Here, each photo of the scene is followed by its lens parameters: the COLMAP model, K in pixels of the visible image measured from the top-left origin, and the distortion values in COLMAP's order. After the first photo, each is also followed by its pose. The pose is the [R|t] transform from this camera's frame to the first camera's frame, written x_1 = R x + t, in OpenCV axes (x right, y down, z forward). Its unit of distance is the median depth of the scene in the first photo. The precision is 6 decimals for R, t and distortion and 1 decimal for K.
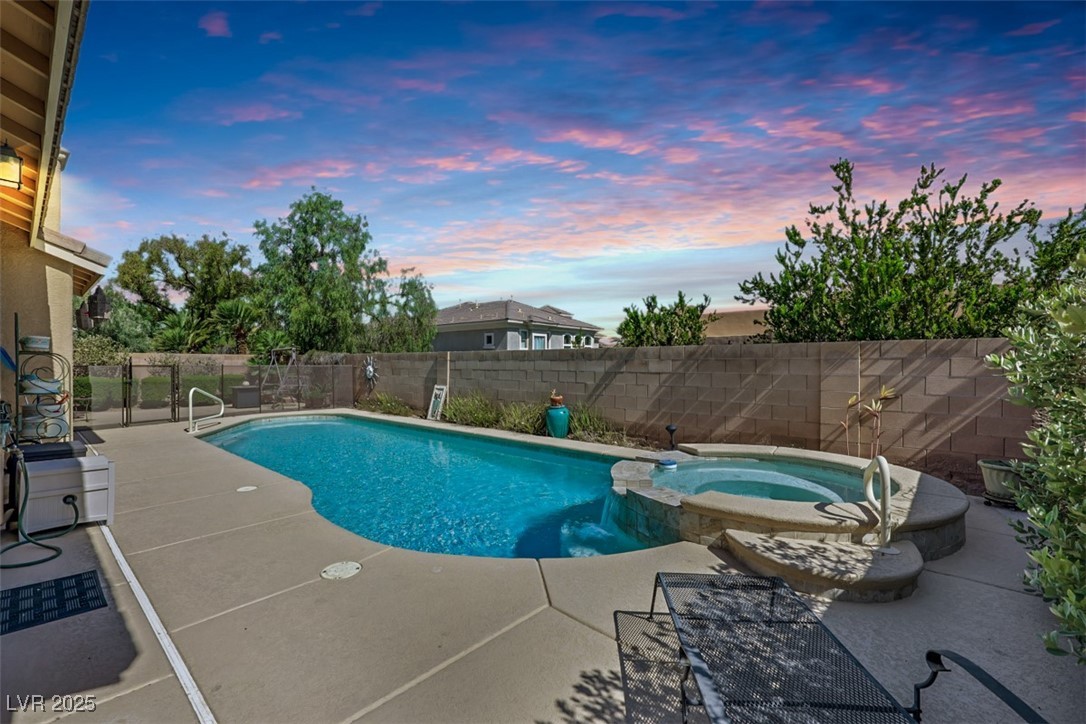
lens RADIAL K [[467.7, 0, 543.0], [0, 467.7, 362.0], [0, 0, 1]] dist [0.000728, 0.000262]
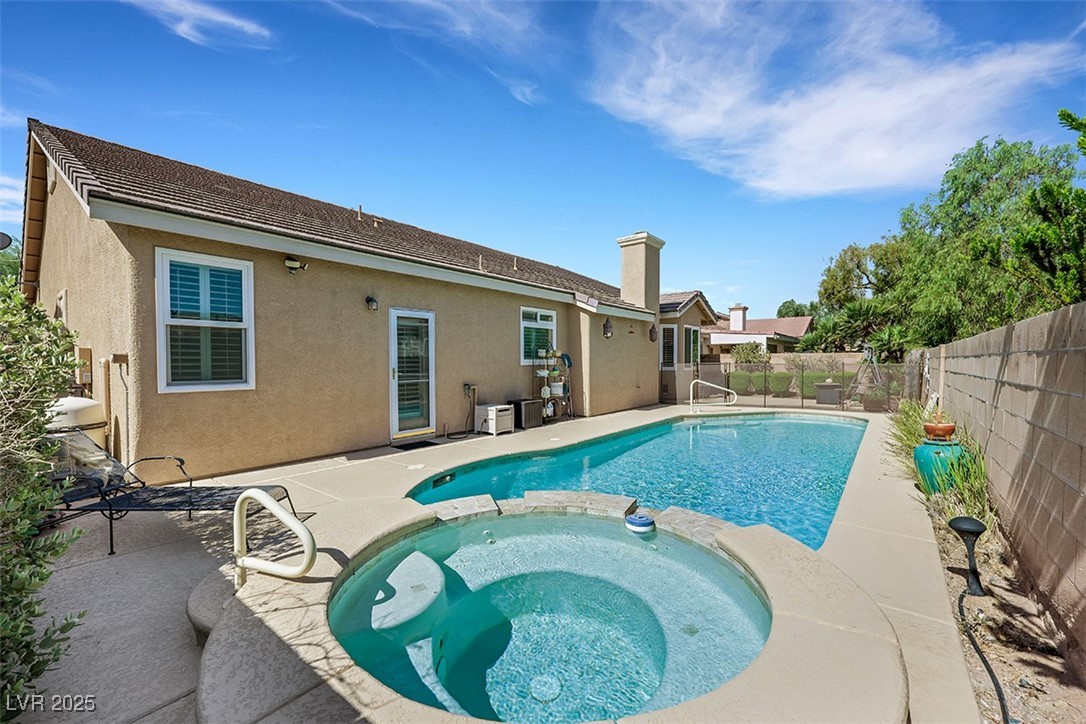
lens RADIAL K [[434.0, 0, 543.0], [0, 434.0, 362.0], [0, 0, 1]] dist [0.000269, 0.000032]
pose [[0.054693, 0.003457, -0.998497, 1.440579], [0.004972, 0.999981, 0.003734, -0.013444], [0.998491, -0.005169, 0.054674, 1.420441]]
